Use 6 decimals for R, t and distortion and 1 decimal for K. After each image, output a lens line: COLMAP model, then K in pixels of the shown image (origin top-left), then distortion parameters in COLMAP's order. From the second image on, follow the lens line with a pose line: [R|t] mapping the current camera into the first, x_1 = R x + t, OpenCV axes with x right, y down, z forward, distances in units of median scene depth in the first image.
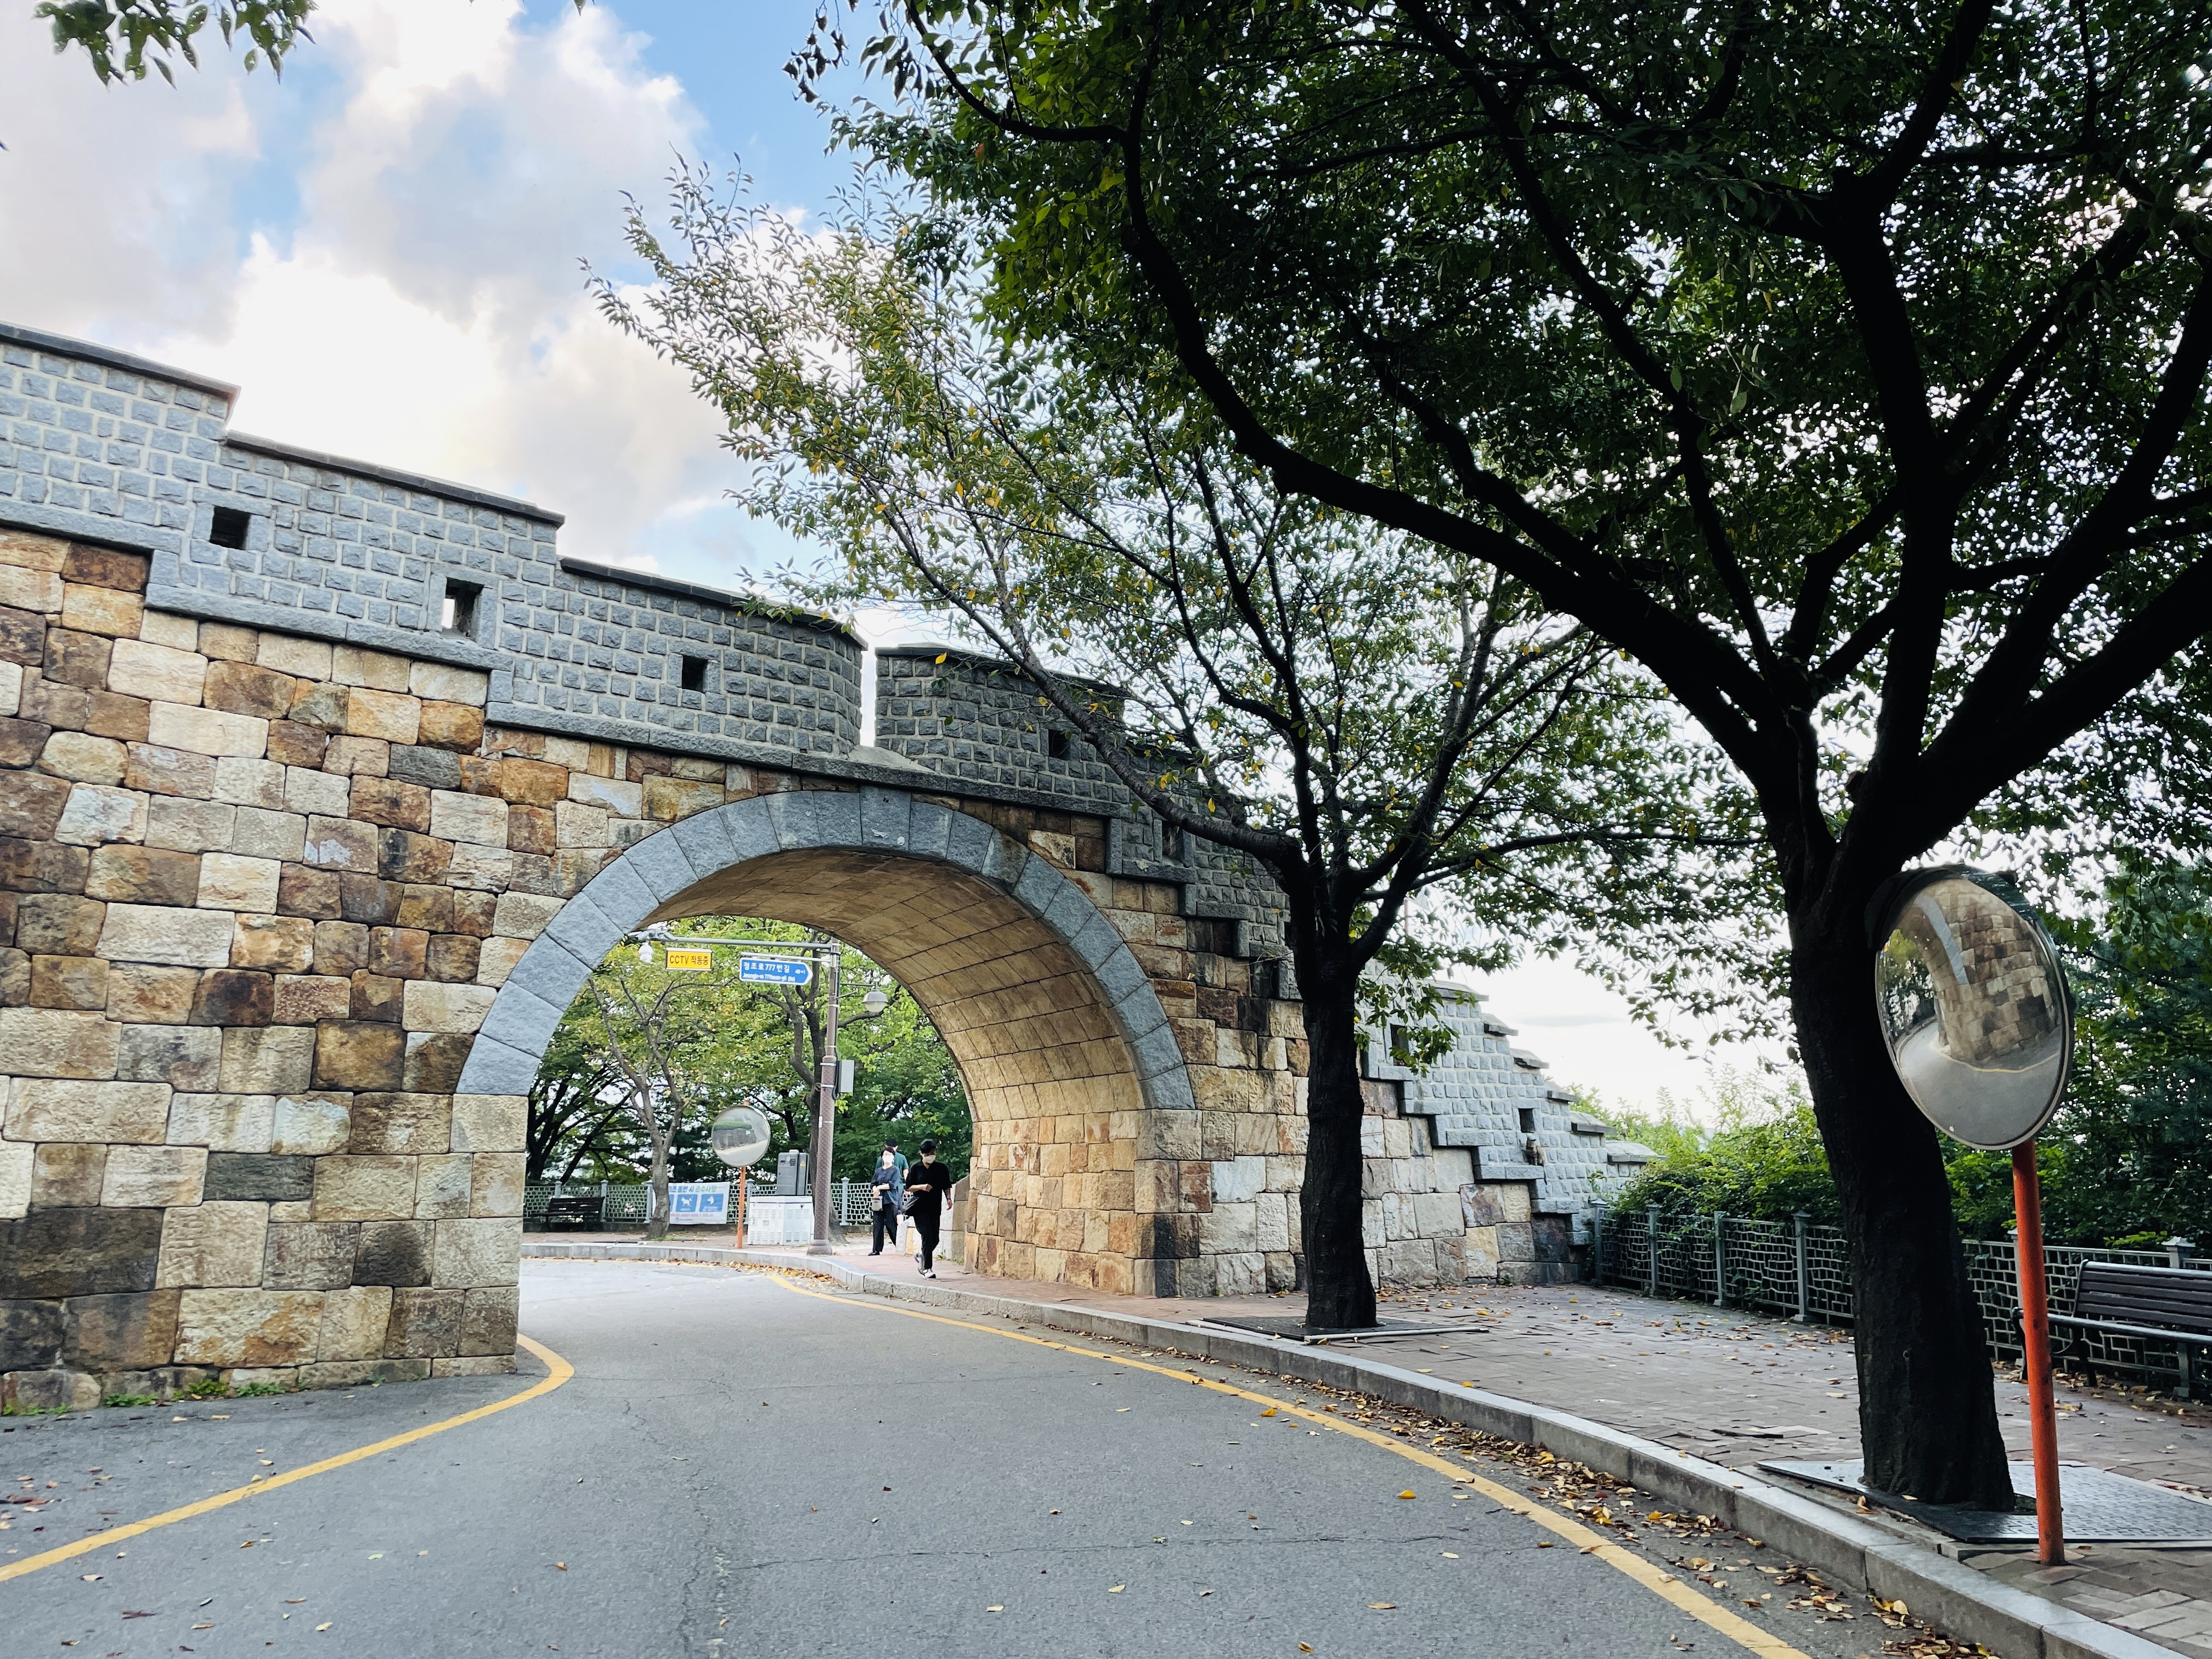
lens RADIAL K [[1681.9, 0, 1129.8], [0, 1681.9, 834.2], [0, 0, 1]] dist [0.088080, -0.121314]
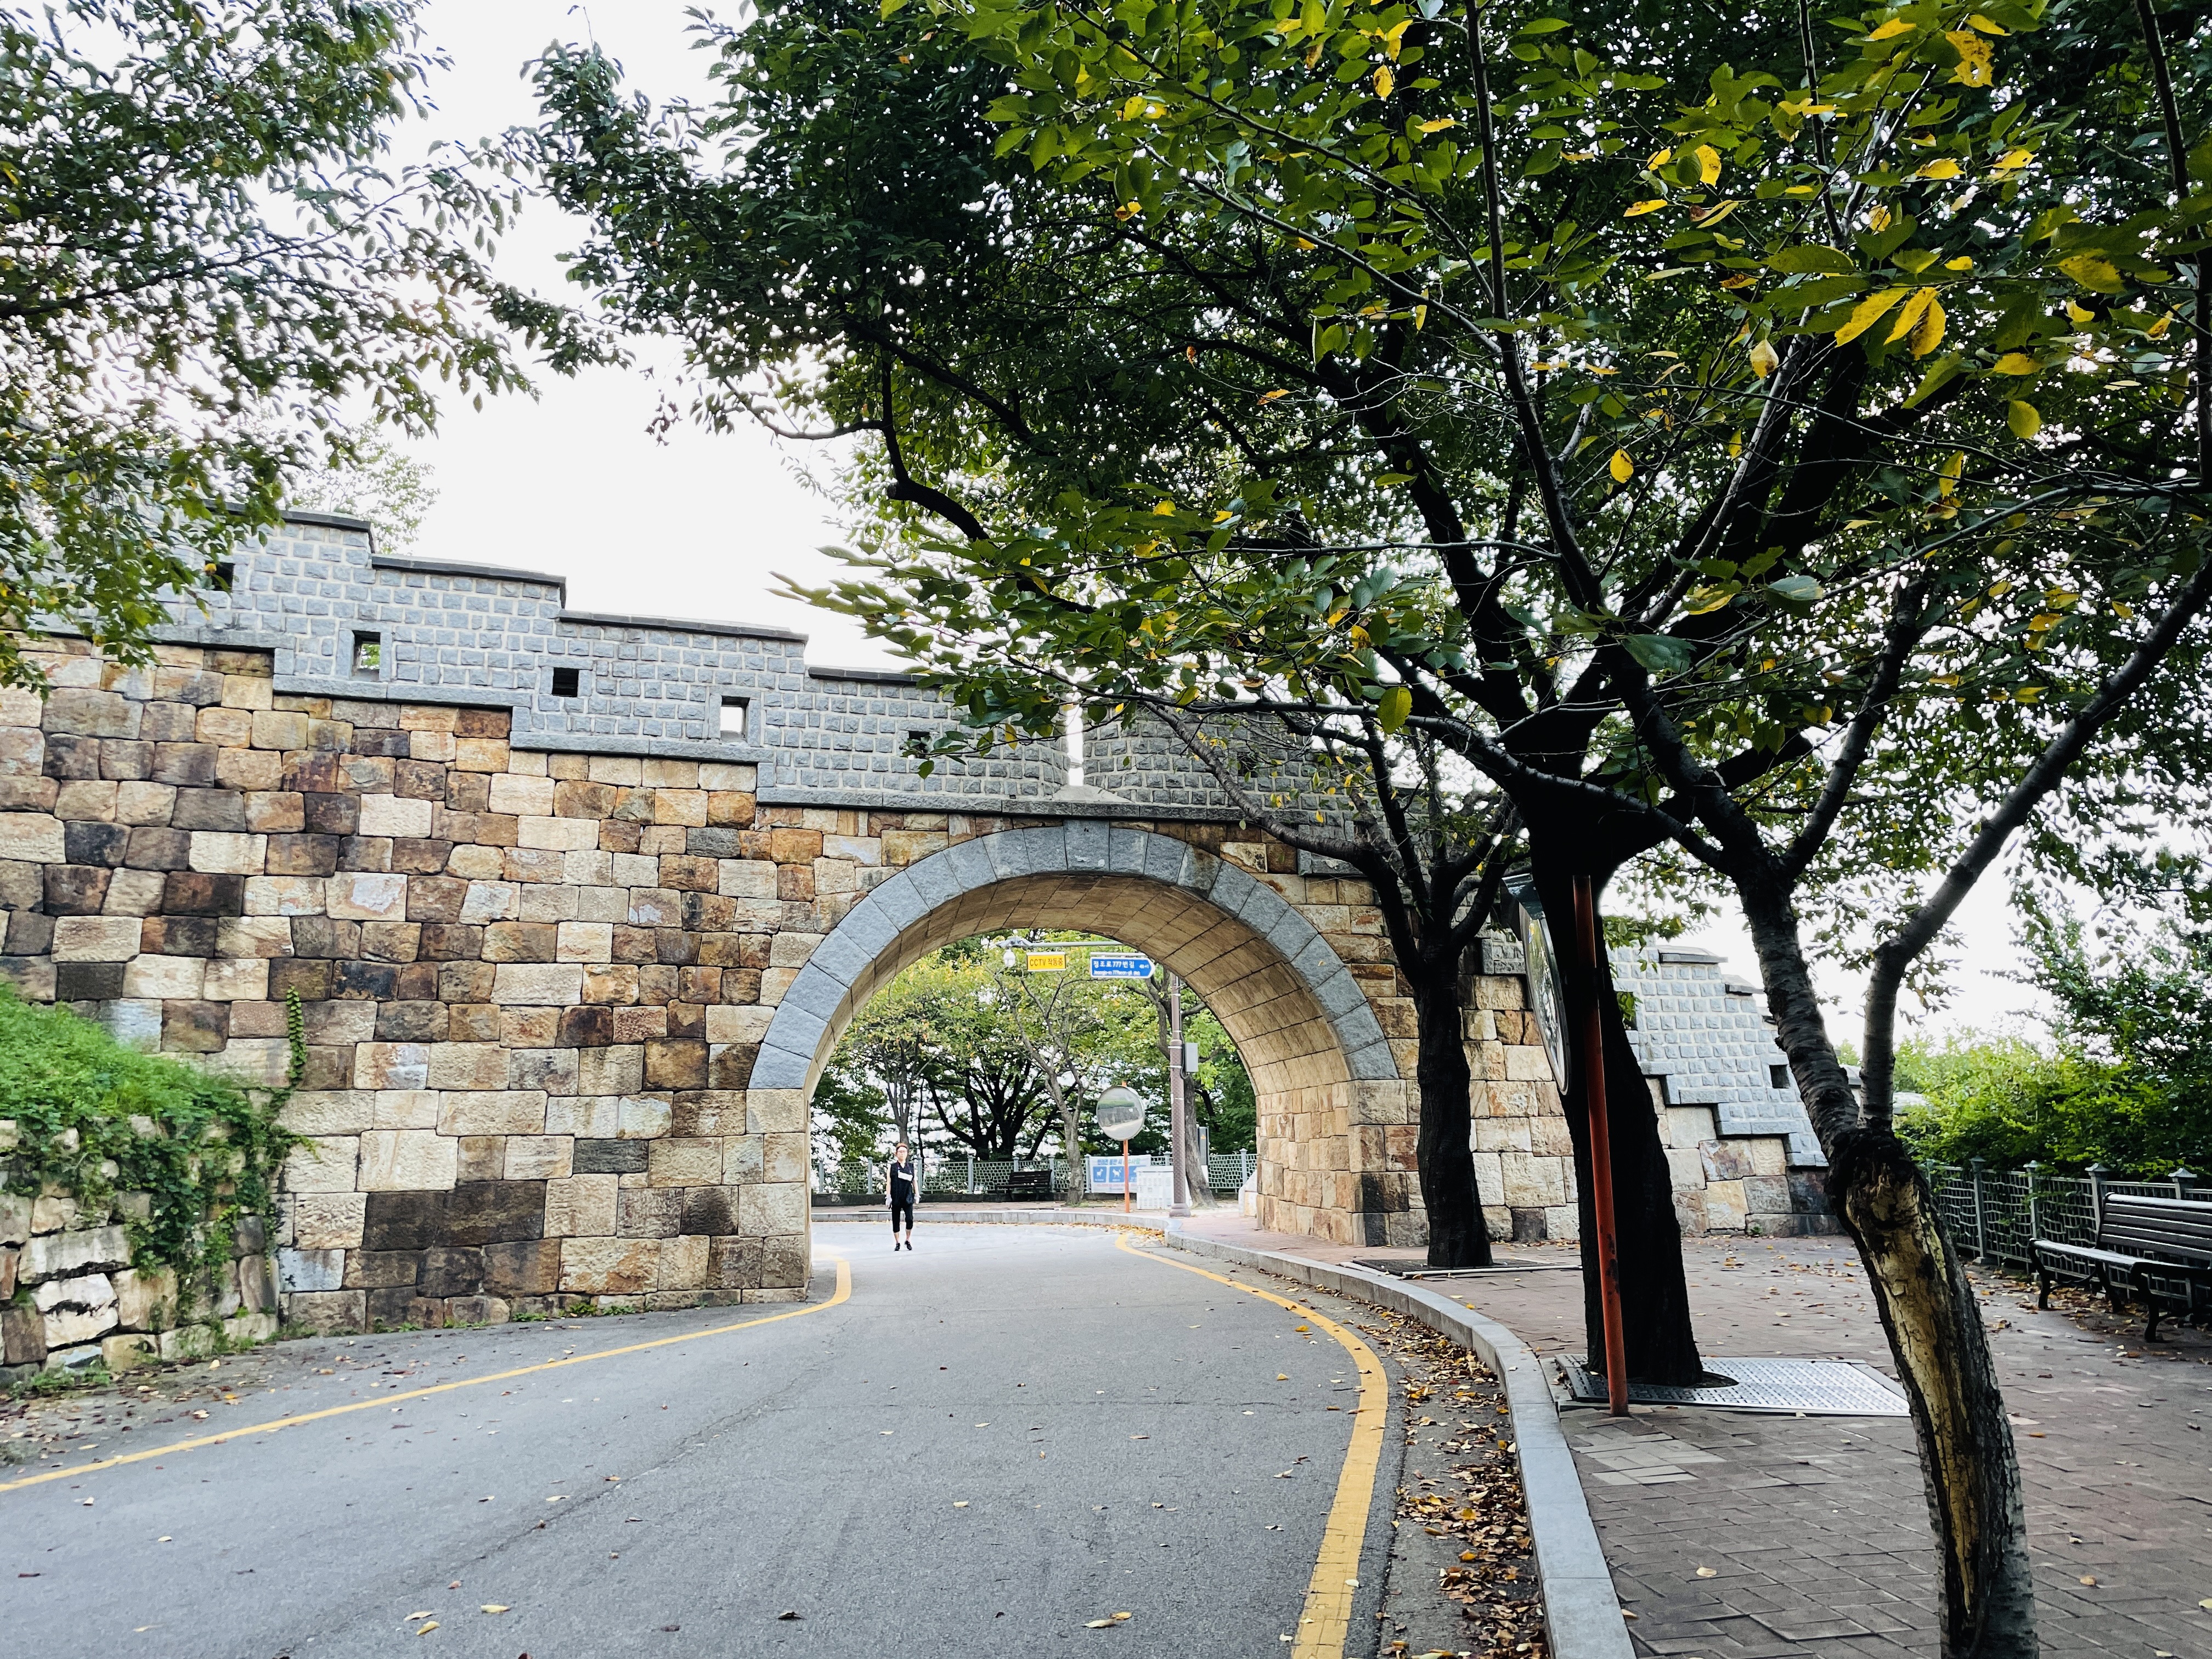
lens RADIAL K [[1681.9, 0, 1111.2], [0, 1681.9, 816.9], [0, 0, 1]] dist [0.088080, -0.121314]
pose [[0.948298, -0.086115, -0.305476, 0.274968], [0.087655, 0.996113, -0.008698, -0.020652], [0.305038, -0.018528, 0.952160, -0.150569]]
